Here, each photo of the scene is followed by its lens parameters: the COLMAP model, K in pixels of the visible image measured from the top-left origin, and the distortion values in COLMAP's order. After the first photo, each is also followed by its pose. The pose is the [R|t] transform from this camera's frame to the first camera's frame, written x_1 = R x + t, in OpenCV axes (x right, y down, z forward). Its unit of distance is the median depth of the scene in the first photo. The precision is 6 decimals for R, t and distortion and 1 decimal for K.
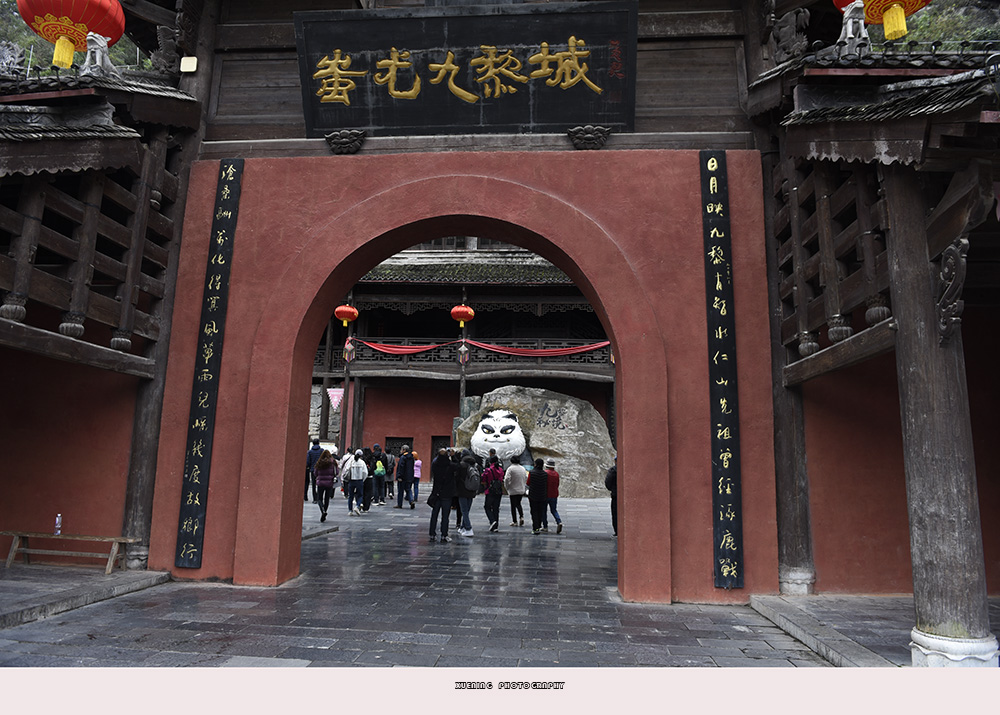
lens RADIAL K [[694.3, 0, 500.0], [0, 694.3, 357.5], [0, 0, 1]] dist [-0.048522, -0.004102]
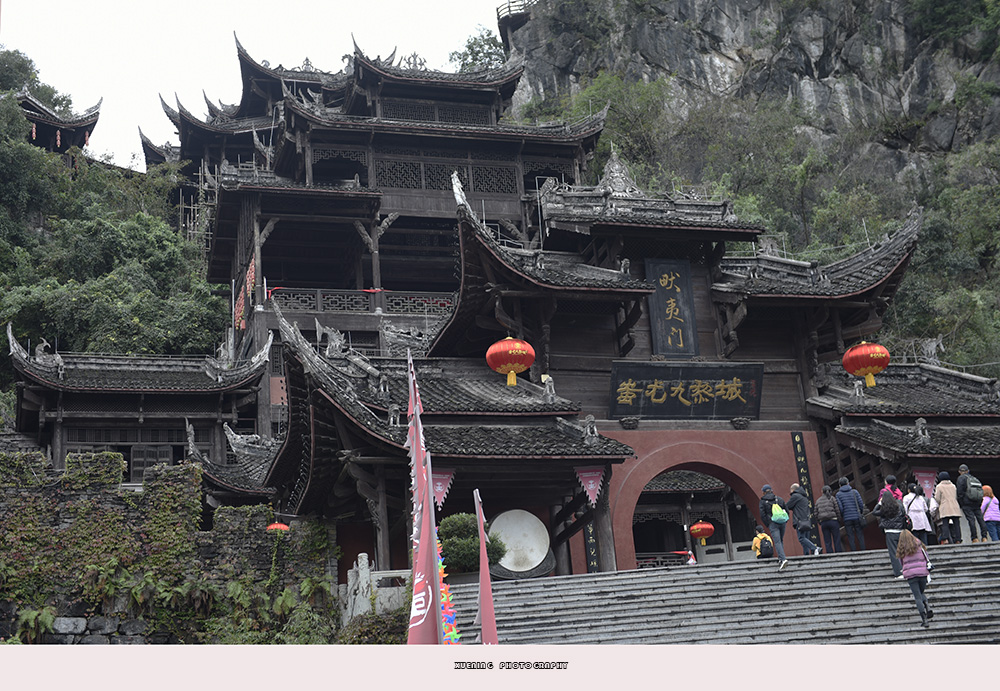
lens RADIAL K [[1647.8, 0, 500.0], [0, 1647.8, 345.5], [0, 0, 1]] dist [0.014879, 0.057189]
pose [[0.931766, 0.026964, 0.362056, -2.359630], [0.044155, 0.981420, -0.186724, 0.346247], [-0.360364, 0.189969, 0.913263, -3.327596]]
